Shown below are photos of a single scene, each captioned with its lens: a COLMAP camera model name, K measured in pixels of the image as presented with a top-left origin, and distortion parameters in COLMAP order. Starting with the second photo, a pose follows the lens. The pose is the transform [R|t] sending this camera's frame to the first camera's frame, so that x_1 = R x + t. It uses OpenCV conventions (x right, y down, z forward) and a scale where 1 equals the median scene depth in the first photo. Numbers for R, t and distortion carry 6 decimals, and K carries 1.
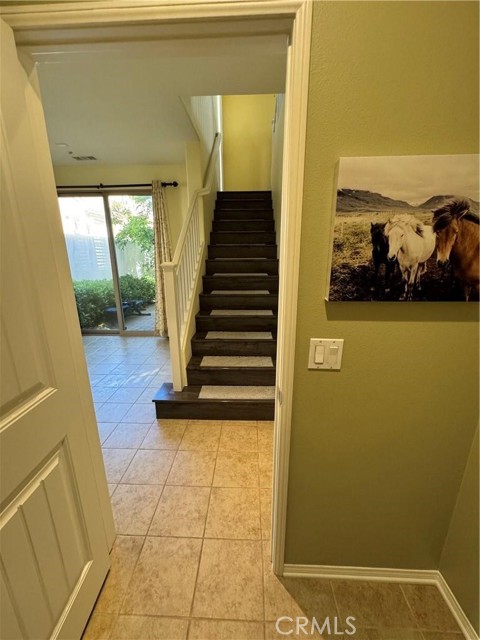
lens RADIAL K [[258.6, 0, 240.0], [0, 258.6, 320.0], [0, 0, 1]] dist [-0.000089, 0.000017]
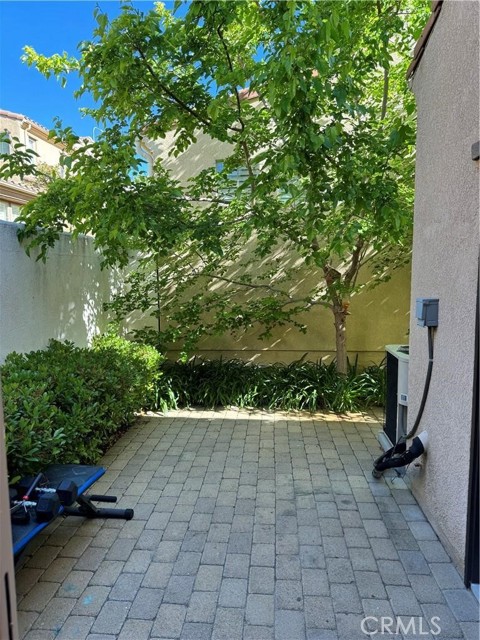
lens RADIAL K [[439.8, 0, 240.0], [0, 439.8, 320.0], [0, 0, 1]] dist [0.059223, -0.000258]
pose [[0.999447, -0.003048, -0.033117, -0.343298], [-0.001799, 0.989376, -0.145365, -0.217070], [0.033208, 0.145344, 0.988824, 0.836045]]
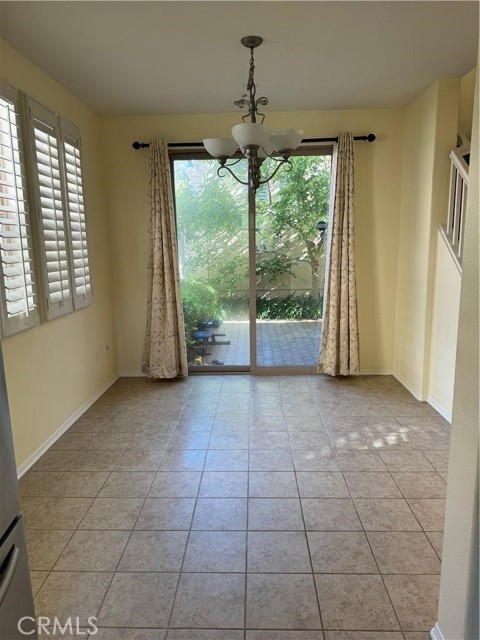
lens RADIAL K [[439.8, 0, 240.0], [0, 439.8, 320.0], [0, 0, 1]] dist [0.059223, -0.000258]
pose [[0.999824, -0.015992, 0.009820, -0.498714], [0.016756, 0.996375, -0.083398, 0.018155], [-0.008451, 0.083547, 0.996468, -0.068334]]
